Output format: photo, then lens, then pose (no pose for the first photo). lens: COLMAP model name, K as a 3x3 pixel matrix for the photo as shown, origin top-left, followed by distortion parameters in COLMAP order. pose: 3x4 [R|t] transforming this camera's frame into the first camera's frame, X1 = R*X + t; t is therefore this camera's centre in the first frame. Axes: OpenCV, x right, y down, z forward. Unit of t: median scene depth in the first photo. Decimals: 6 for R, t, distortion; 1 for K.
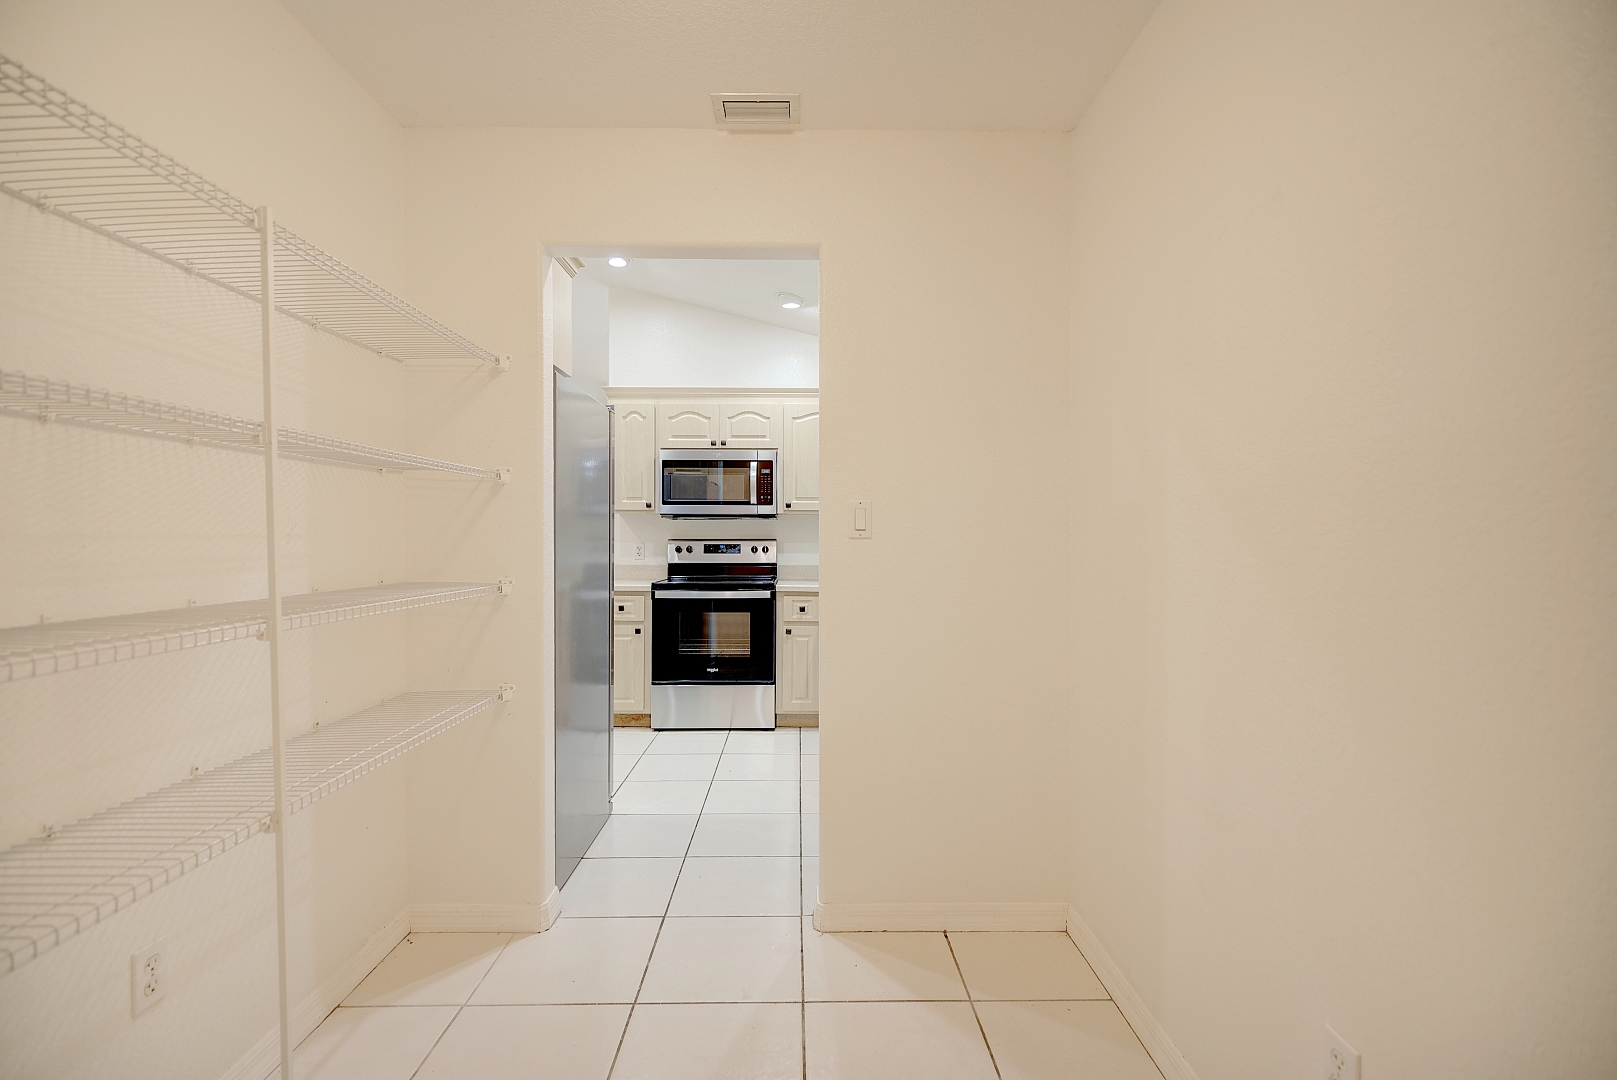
lens RADIAL K [[735.0, 0, 803.8], [0, 735.0, 536.8], [0, 0, 1]] dist [-0.004321, -0.000177]
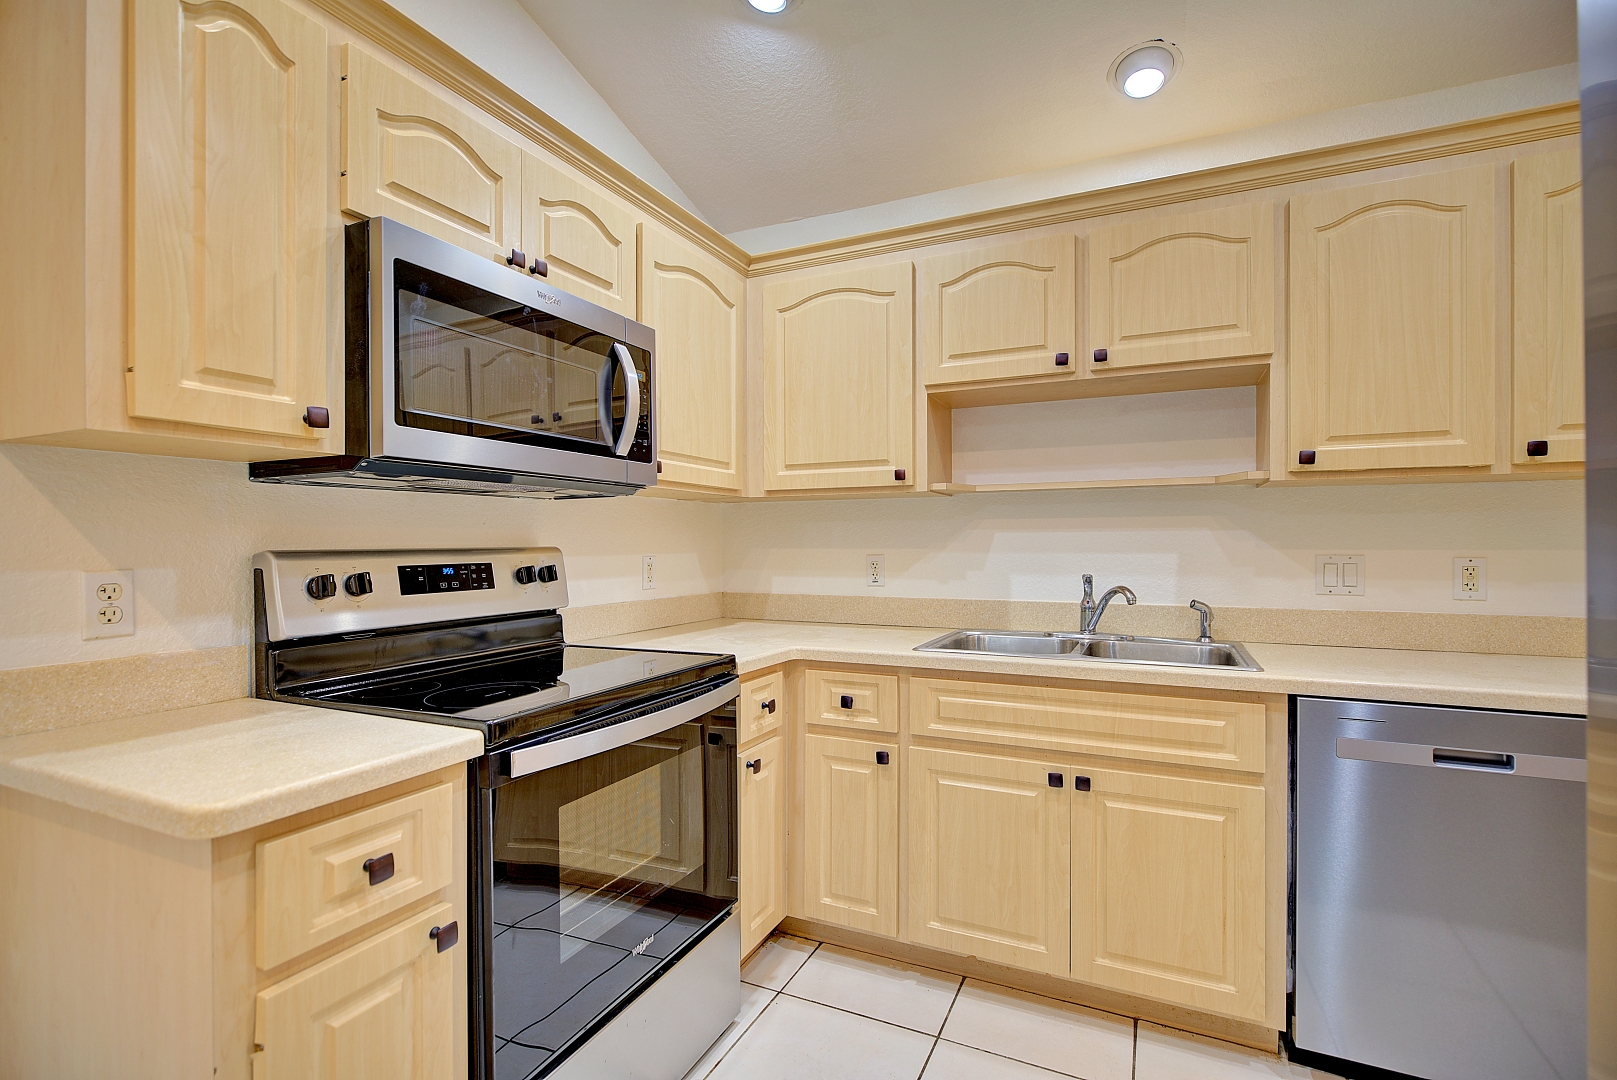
lens RADIAL K [[735.0, 0, 812.3], [0, 735.0, 544.1], [0, 0, 1]] dist [-0.004321, -0.000177]
pose [[0.437272, -0.004472, 0.899318, -0.361835], [0.001211, 0.999990, 0.004383, -0.000552], [-0.899328, -0.000827, 0.437273, 0.736547]]
